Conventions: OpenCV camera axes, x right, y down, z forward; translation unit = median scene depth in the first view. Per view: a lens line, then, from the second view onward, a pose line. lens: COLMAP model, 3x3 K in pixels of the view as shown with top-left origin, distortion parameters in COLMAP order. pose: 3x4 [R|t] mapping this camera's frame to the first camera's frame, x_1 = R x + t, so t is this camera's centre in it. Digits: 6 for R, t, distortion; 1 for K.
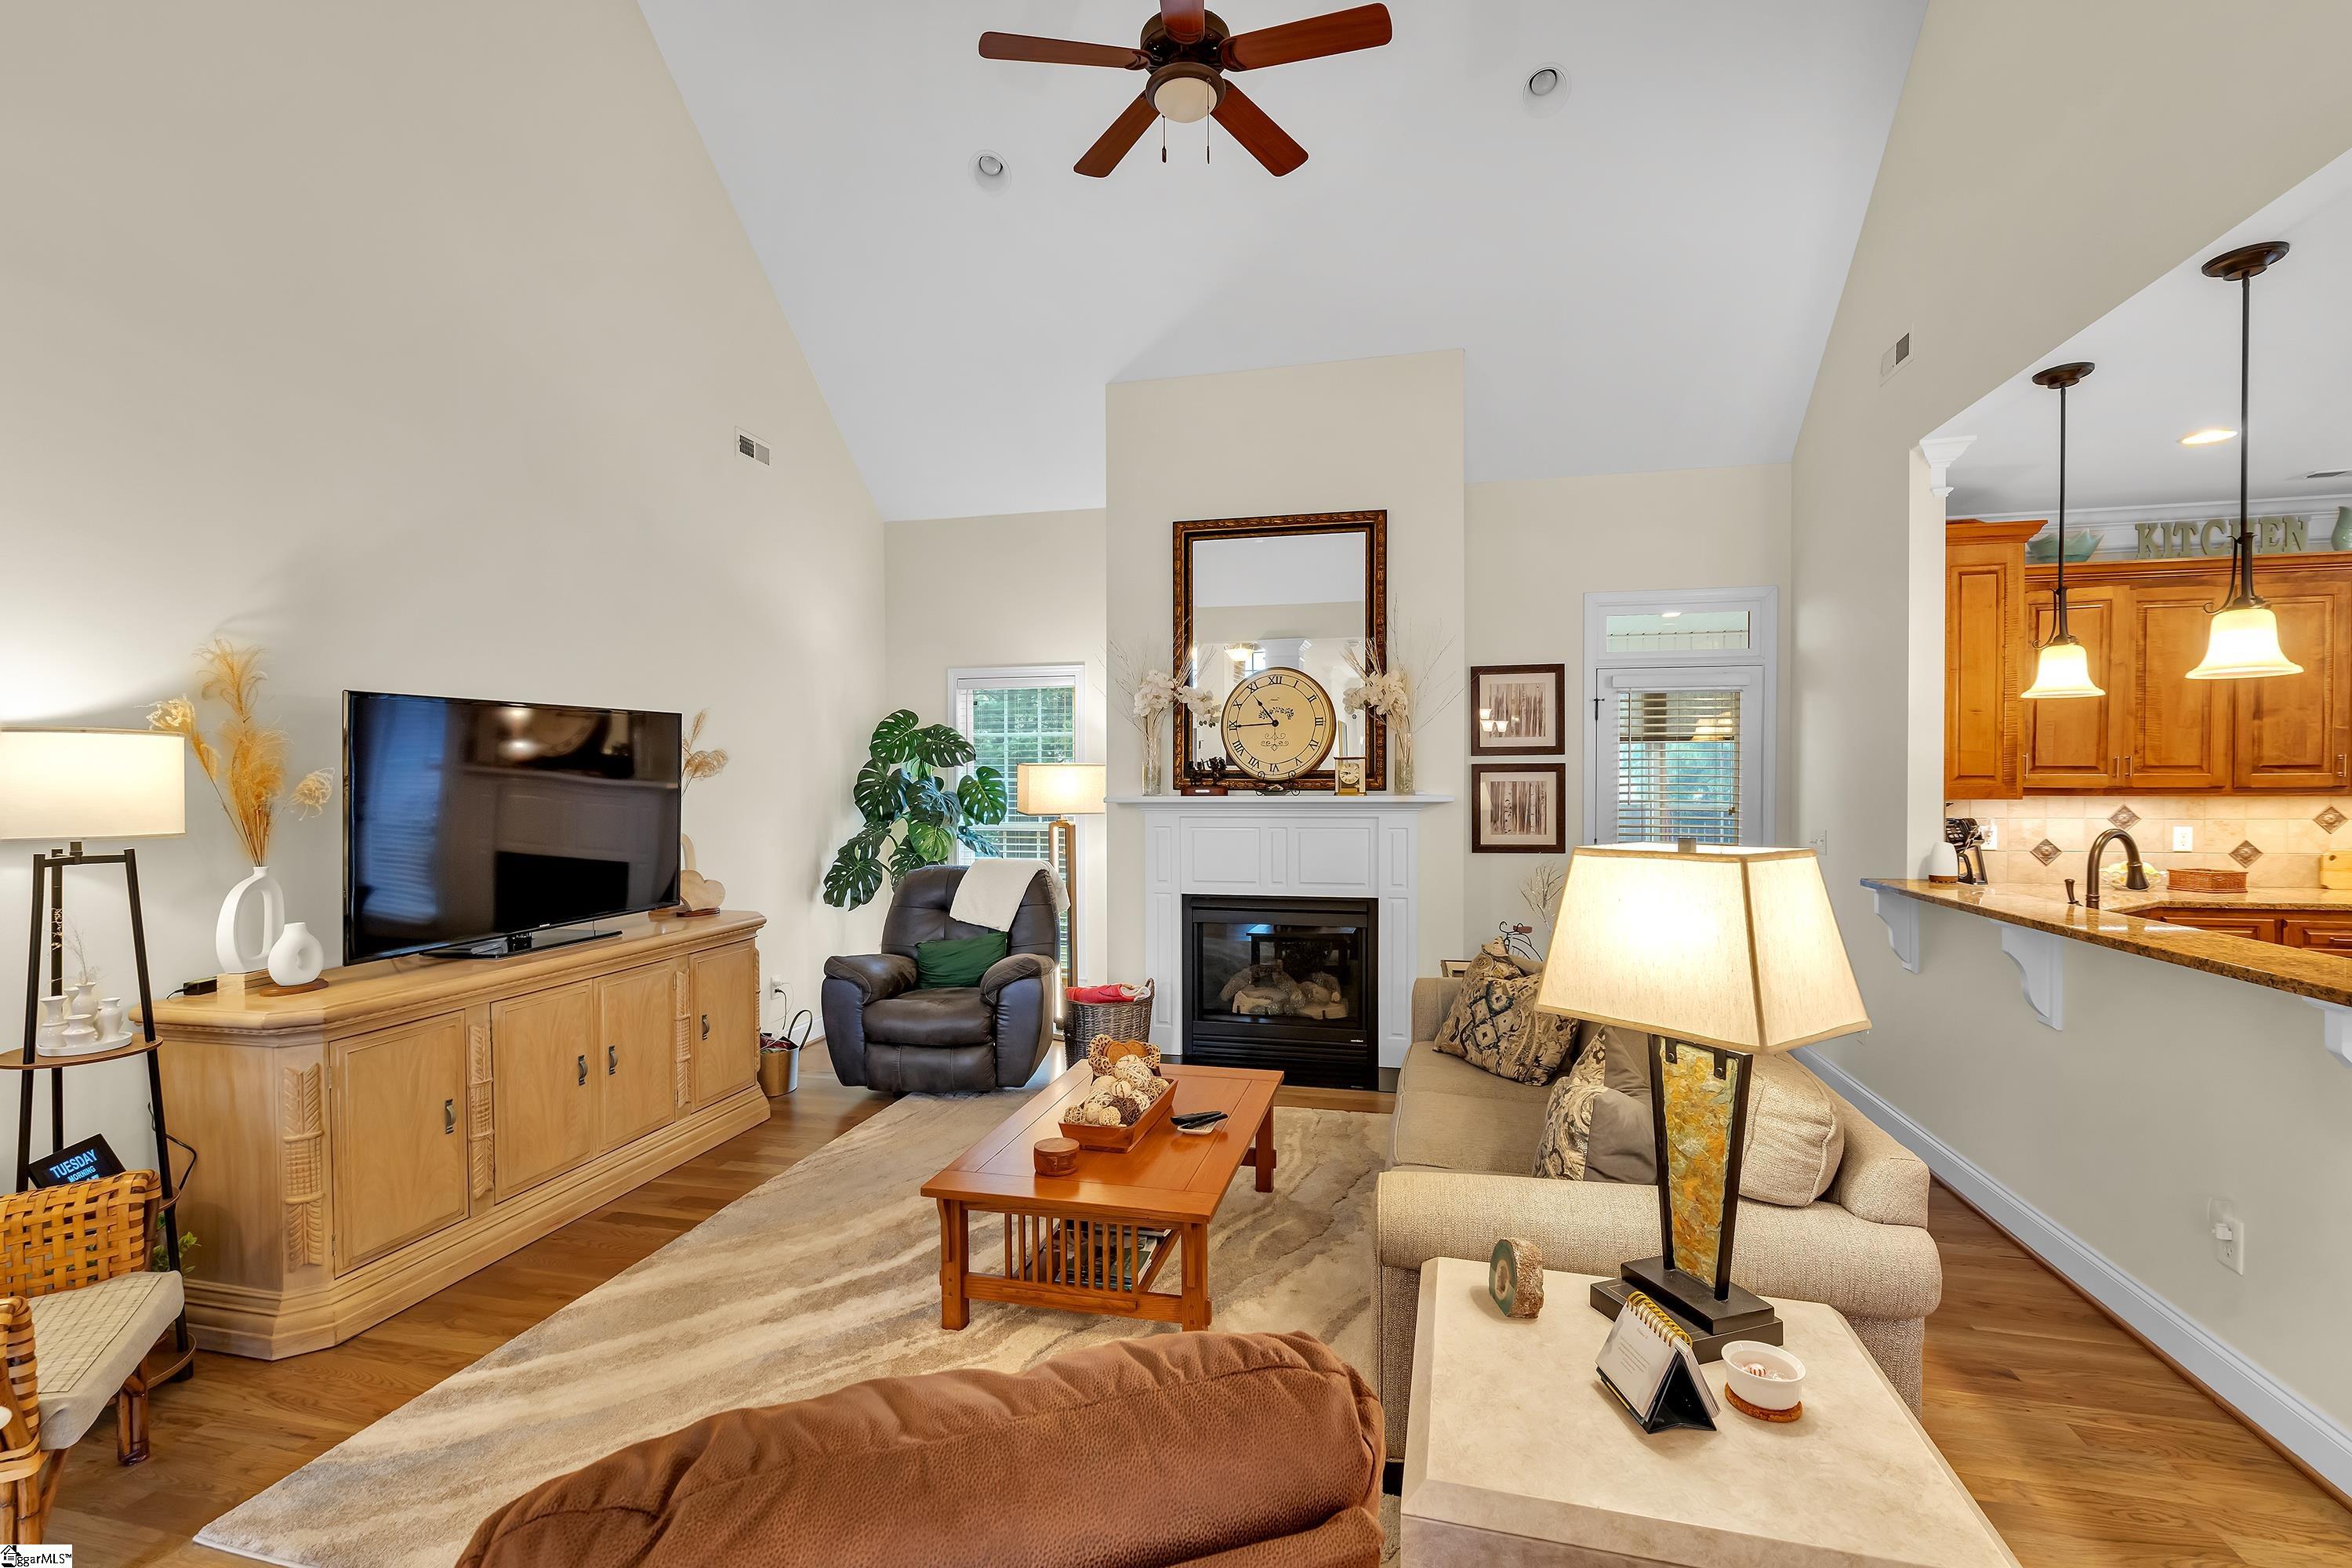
lens RADIAL K [[1056.7, 0, 1171.0], [0, 1056.7, 787.2], [0, 0, 1]] dist [-0.005125, 0.000033]
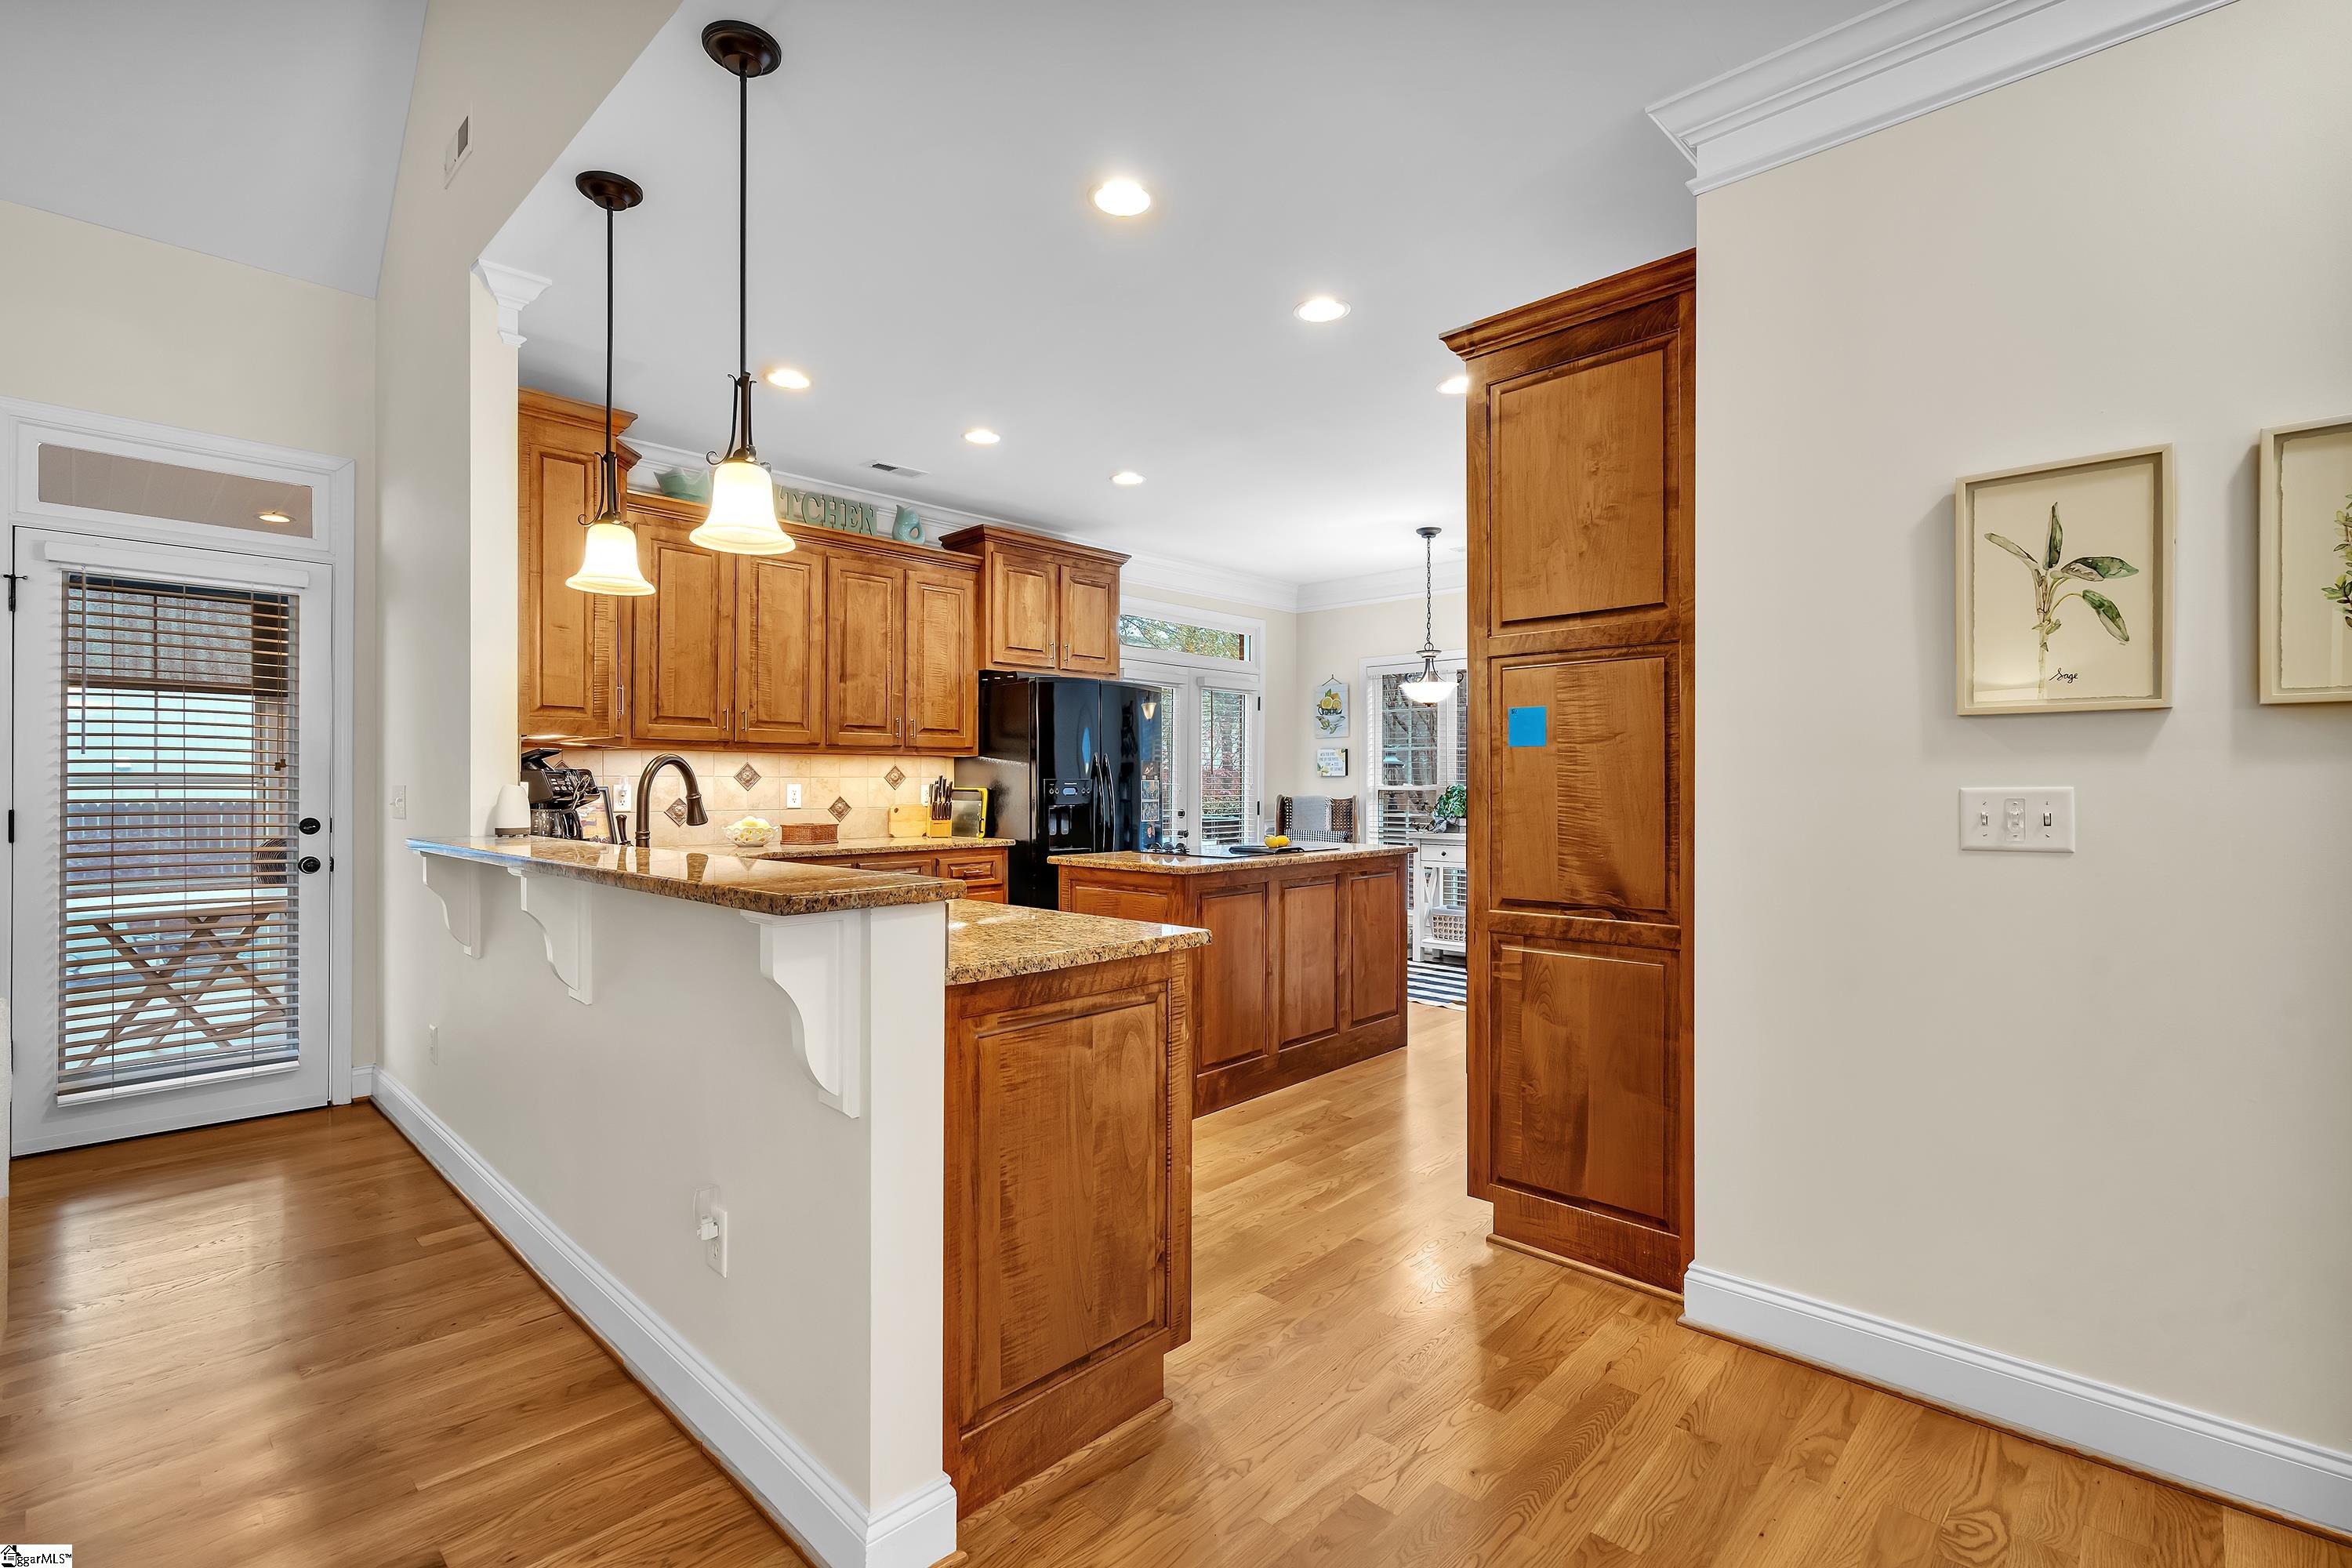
lens RADIAL K [[1056.7, 0, 1176.3], [0, 1056.7, 781.9], [0, 0, 1]] dist [-0.005125, 0.000033]
pose [[0.494999, 0.004916, 0.868879, 0.258402], [0.006333, 0.999937, -0.009266, 0.052255], [-0.868870, 0.010089, 0.494937, 0.160454]]
